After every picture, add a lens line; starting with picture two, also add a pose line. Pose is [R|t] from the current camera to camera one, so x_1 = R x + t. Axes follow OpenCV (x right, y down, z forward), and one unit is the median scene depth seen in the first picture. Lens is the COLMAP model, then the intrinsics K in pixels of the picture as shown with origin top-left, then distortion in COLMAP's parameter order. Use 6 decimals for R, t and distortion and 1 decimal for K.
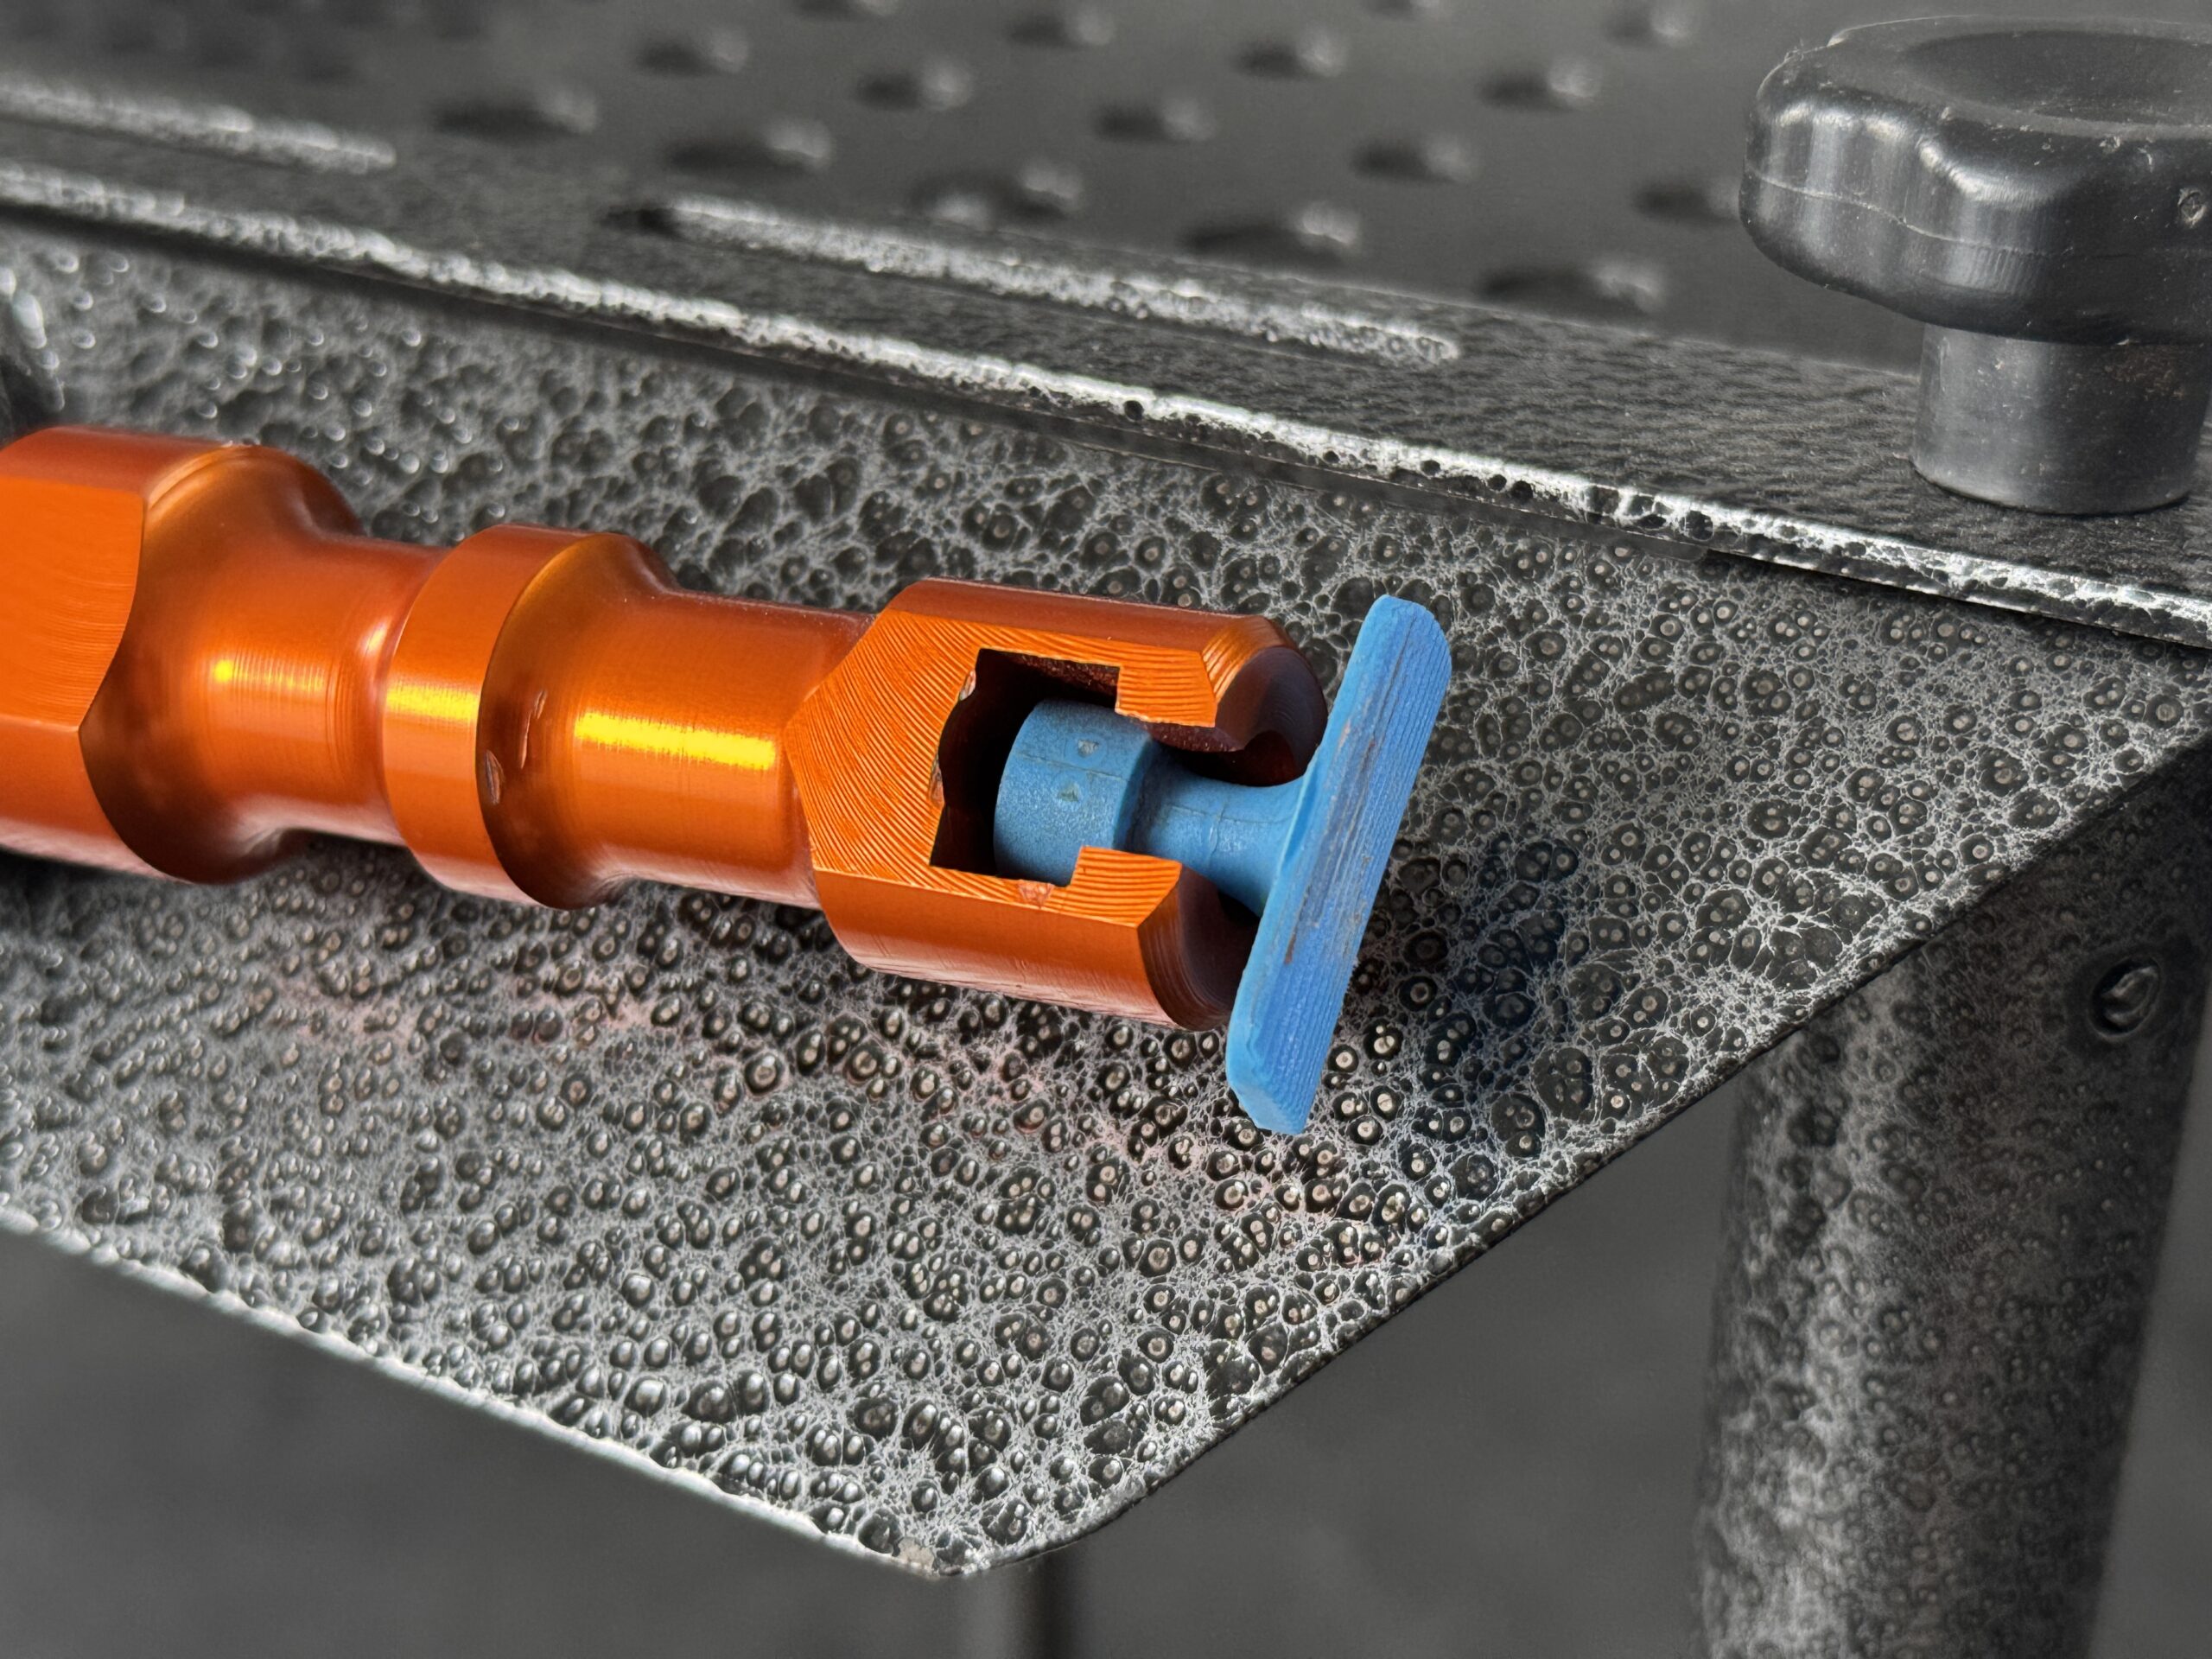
lens RADIAL K [[3124.0, 0, 1104.2], [0, 3124.0, 879.9], [0, 0, 1]] dist [0.102242, -0.031199]
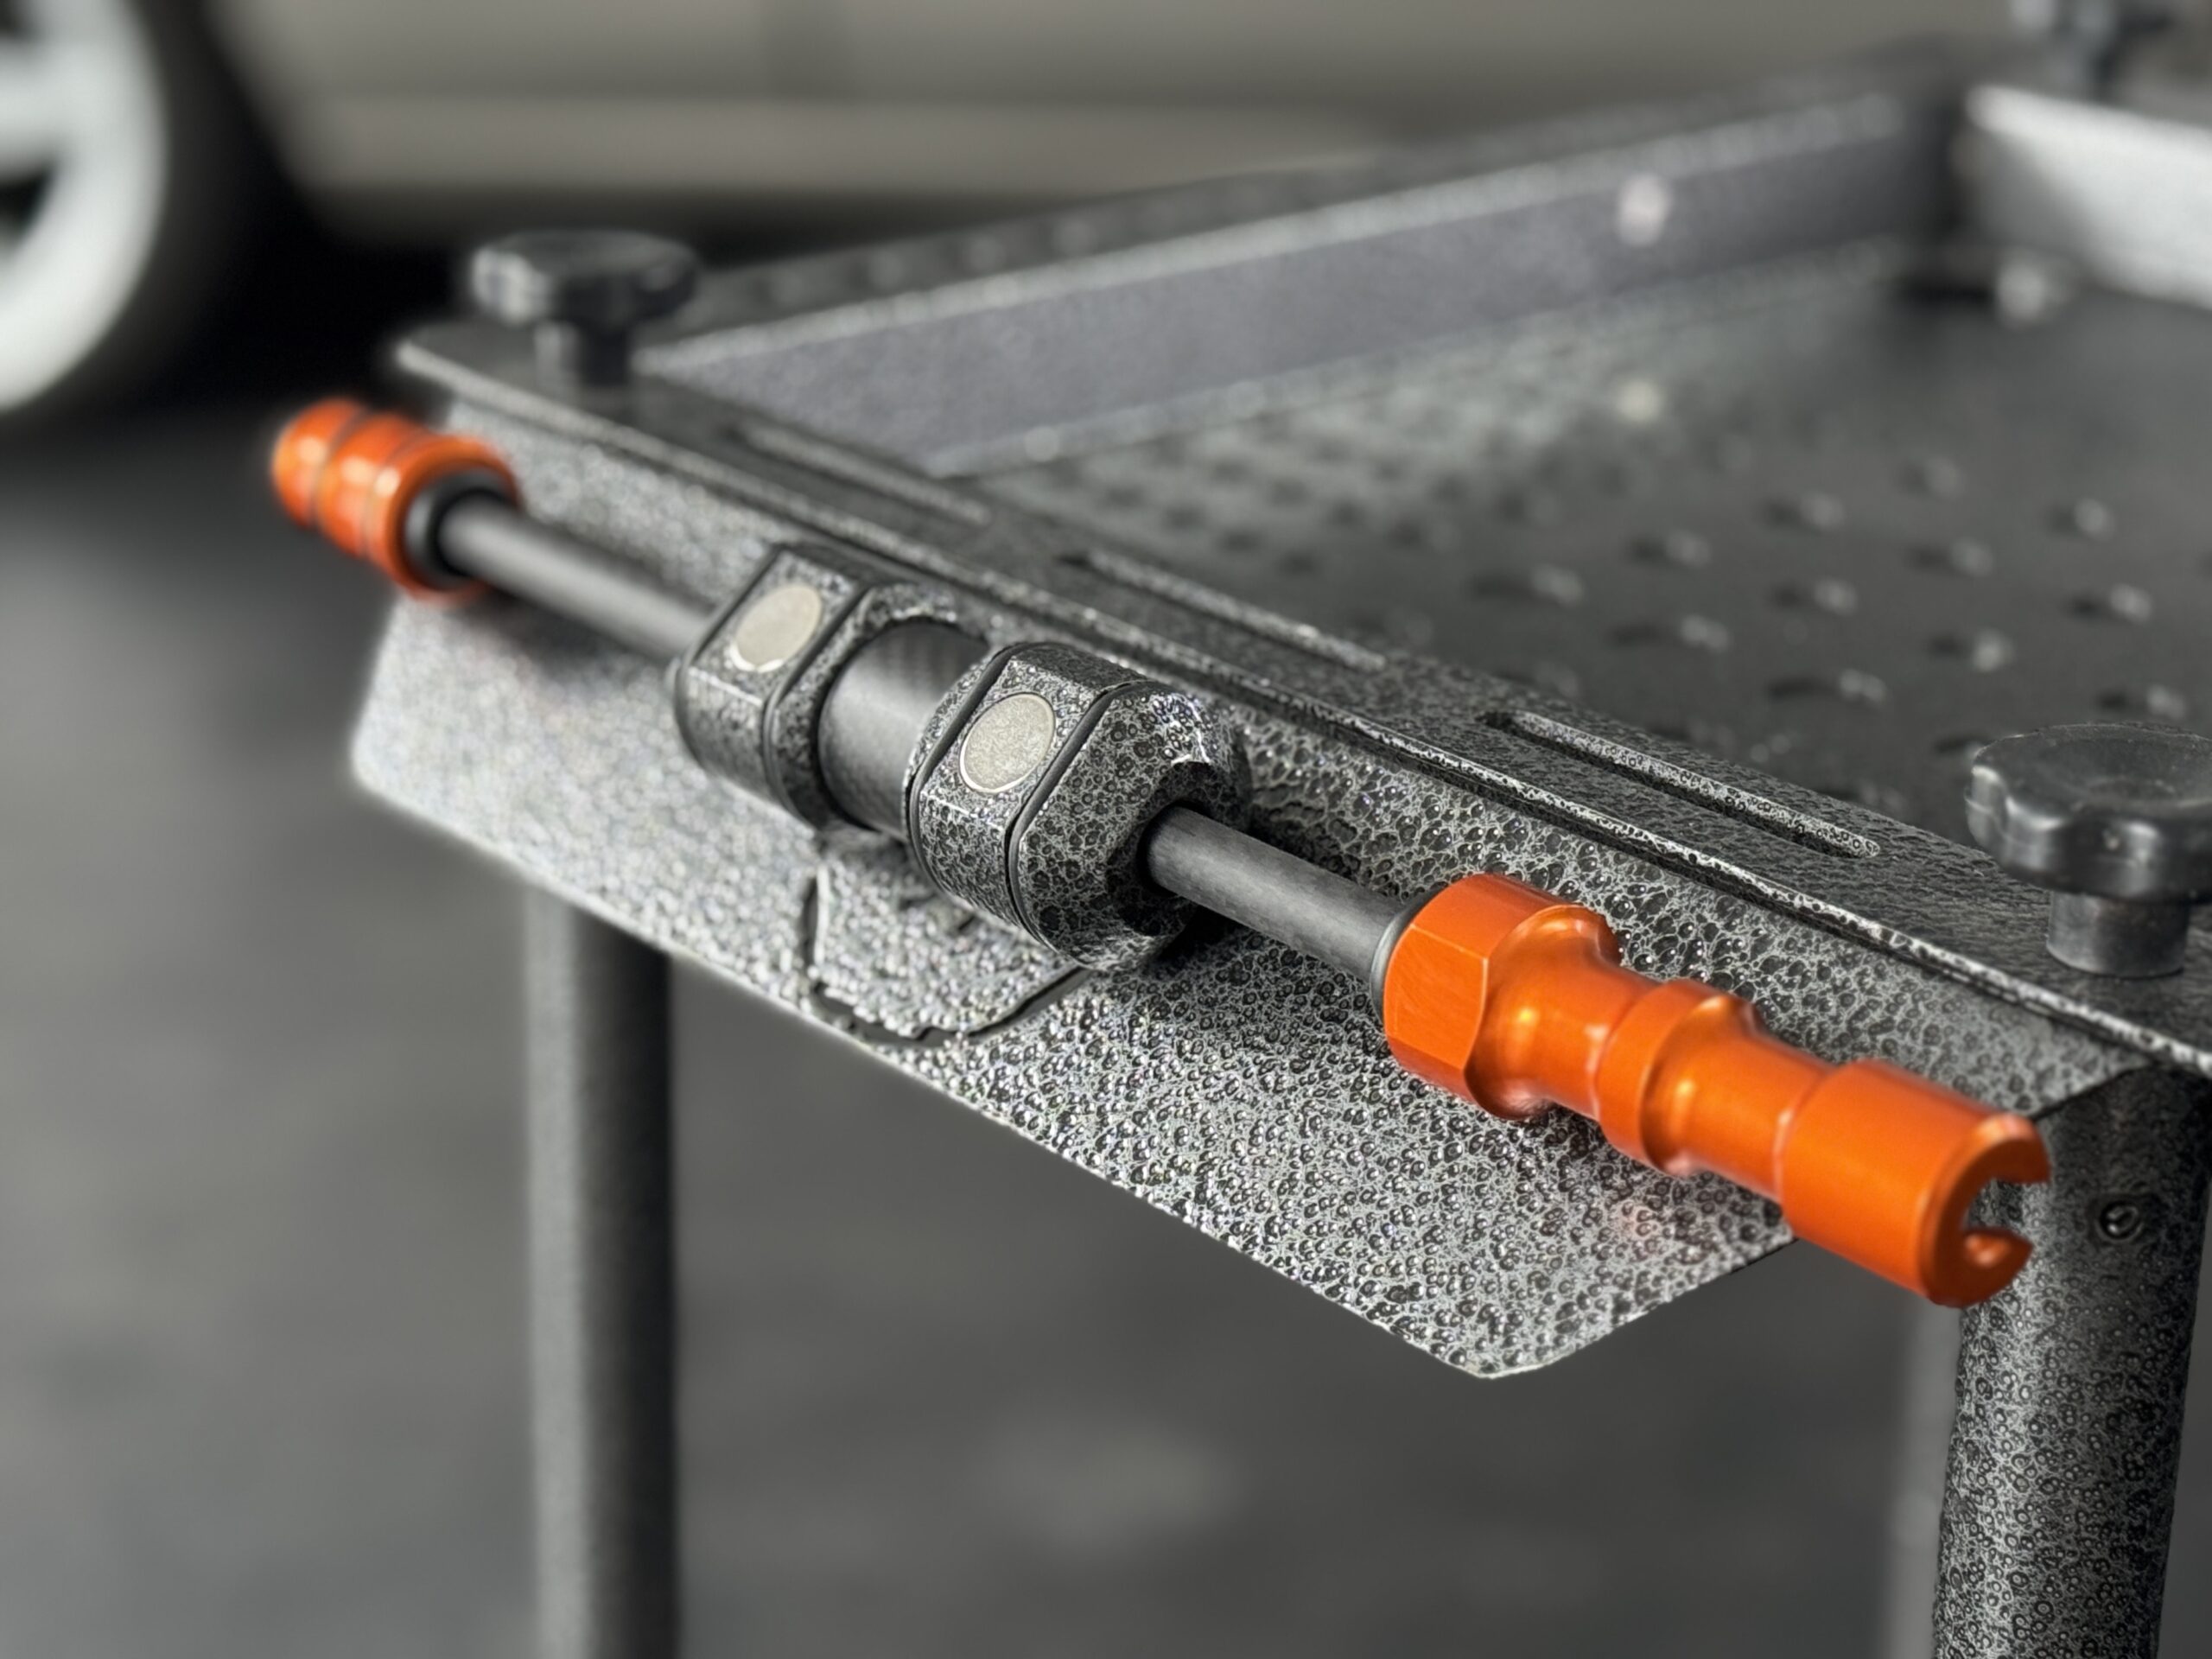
lens RADIAL K [[4384.9, 0, 1106.0], [0, 4384.9, 829.5], [0, 0, 1]] dist [0.019309, 0.035953]
pose [[0.938507, 0.136800, -0.317002, 0.575108], [-0.174557, 0.980169, -0.093805, 0.169107], [0.297883, 0.143372, 0.943775, -1.862391]]
